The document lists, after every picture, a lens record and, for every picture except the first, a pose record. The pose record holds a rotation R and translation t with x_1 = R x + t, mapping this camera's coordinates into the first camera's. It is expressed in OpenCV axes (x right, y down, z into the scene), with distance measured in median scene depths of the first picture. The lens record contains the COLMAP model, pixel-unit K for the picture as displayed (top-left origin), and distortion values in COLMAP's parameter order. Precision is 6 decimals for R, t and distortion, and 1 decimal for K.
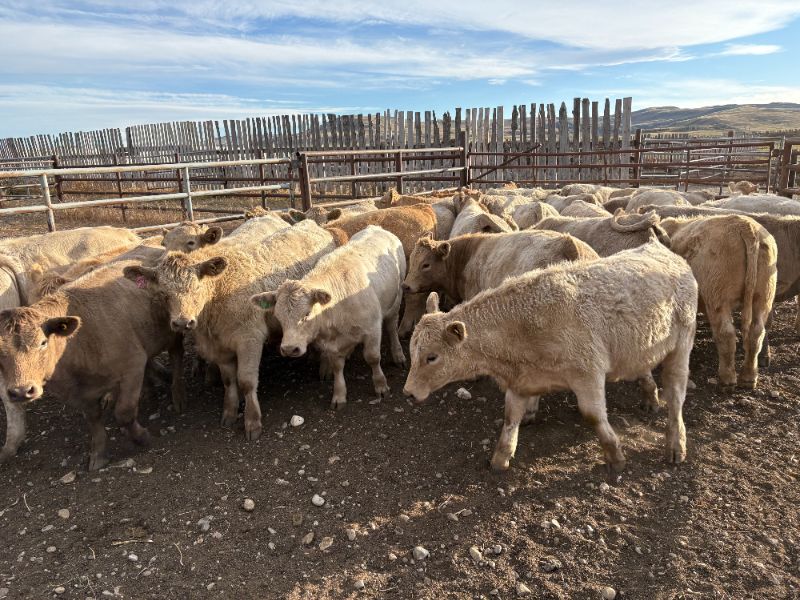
lens RADIAL K [[591.7, 0, 401.1], [0, 591.7, 290.3], [0, 0, 1]] dist [0.049395, -0.053830]
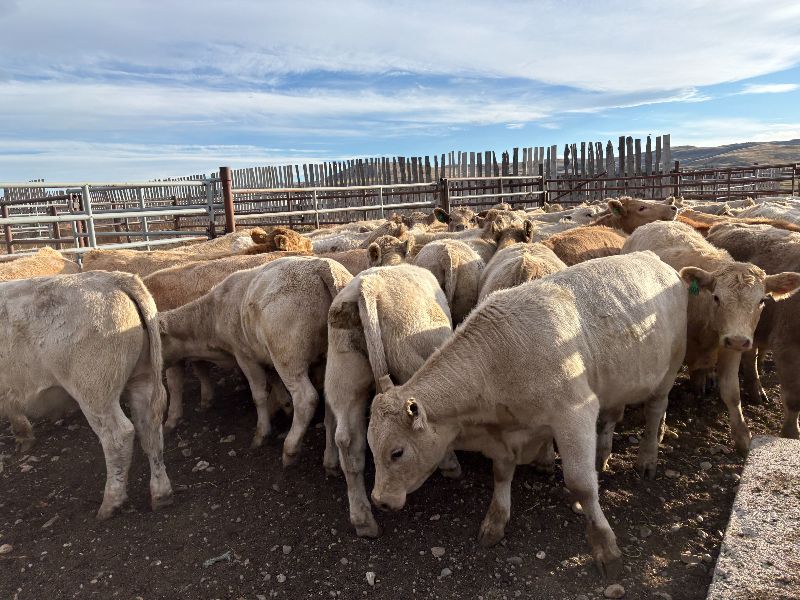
lens RADIAL K [[595.5, 0, 393.4], [0, 595.5, 296.0], [0, 0, 1]] dist [0.048530, -0.050870]
pose [[0.999048, -0.015206, -0.040889, -0.105222], [0.012519, 0.997795, -0.065186, 0.059239], [0.041790, 0.064612, 0.997035, -0.167898]]
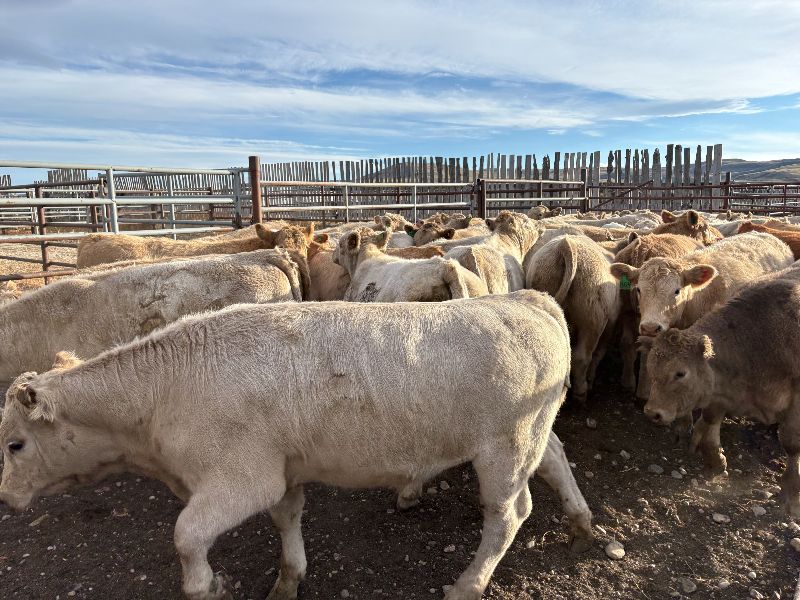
lens RADIAL K [[602.7, 0, 392.6], [0, 602.7, 285.1], [0, 0, 1]] dist [0.039664, -0.043057]
pose [[0.994983, 0.035298, -0.093615, -0.103818], [-0.043296, 0.995455, -0.084827, 0.058101], [0.090195, 0.088454, 0.991988, -0.152678]]
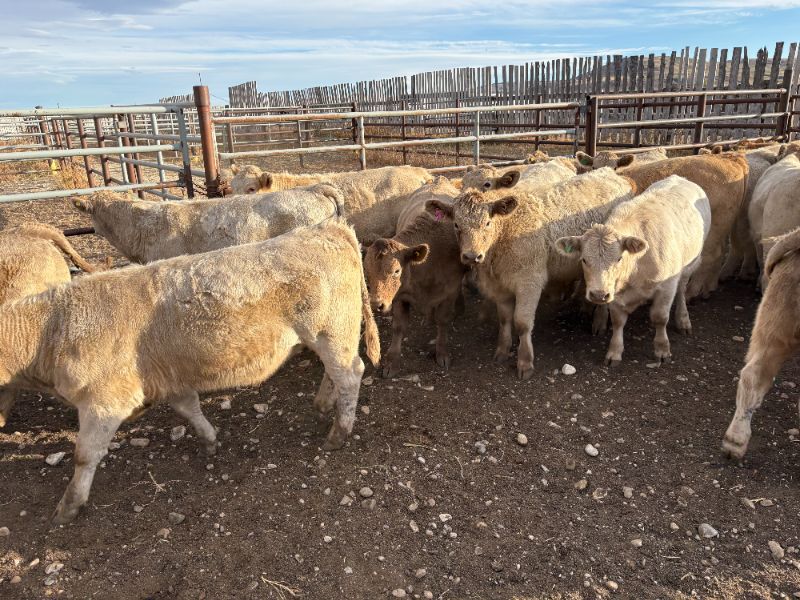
lens RADIAL K [[591.7, 0, 401.1], [0, 591.7, 290.3], [0, 0, 1]] dist [0.049395, -0.053830]
pose [[0.910350, 0.124668, -0.394615, -0.014253], [-0.091940, 0.990643, 0.100868, 0.003597], [0.403497, -0.055544, 0.913293, -0.003659]]
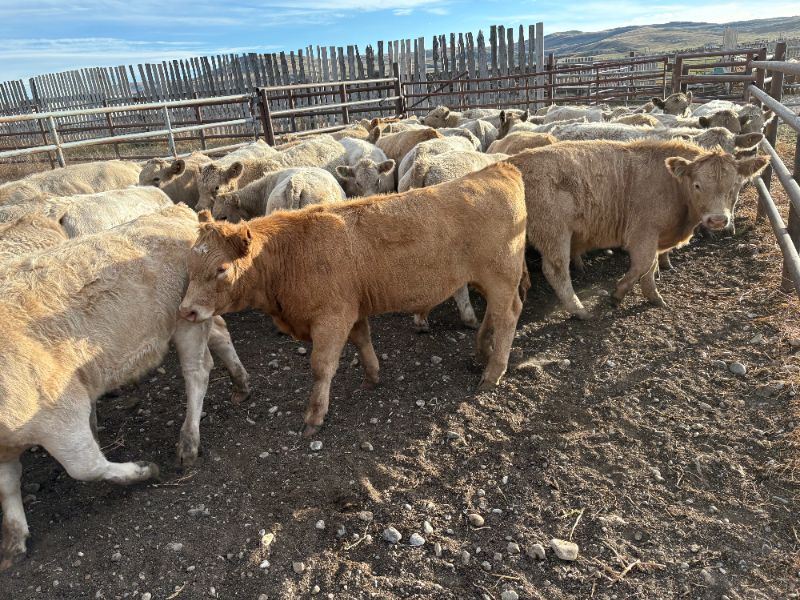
lens RADIAL K [[595.5, 0, 393.4], [0, 595.5, 296.0], [0, 0, 1]] dist [0.048530, -0.050870]
pose [[0.989658, -0.092787, 0.109394, -0.036868], [0.081146, 0.991001, 0.106452, 0.021930], [-0.118287, -0.096474, 0.988282, -0.067853]]
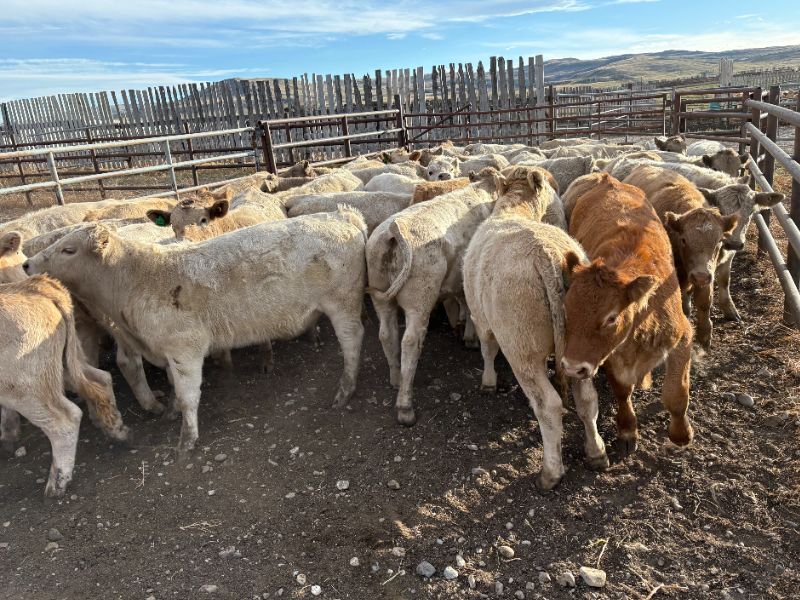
lens RADIAL K [[630.2, 0, 424.7], [0, 630.2, 299.9], [0, 0, 1]] dist [0.040012, -0.037547]
pose [[0.980664, -0.096067, 0.170495, -0.048294], [0.086288, 0.994220, 0.063887, 0.017852], [-0.175647, -0.047940, 0.983285, -0.082468]]
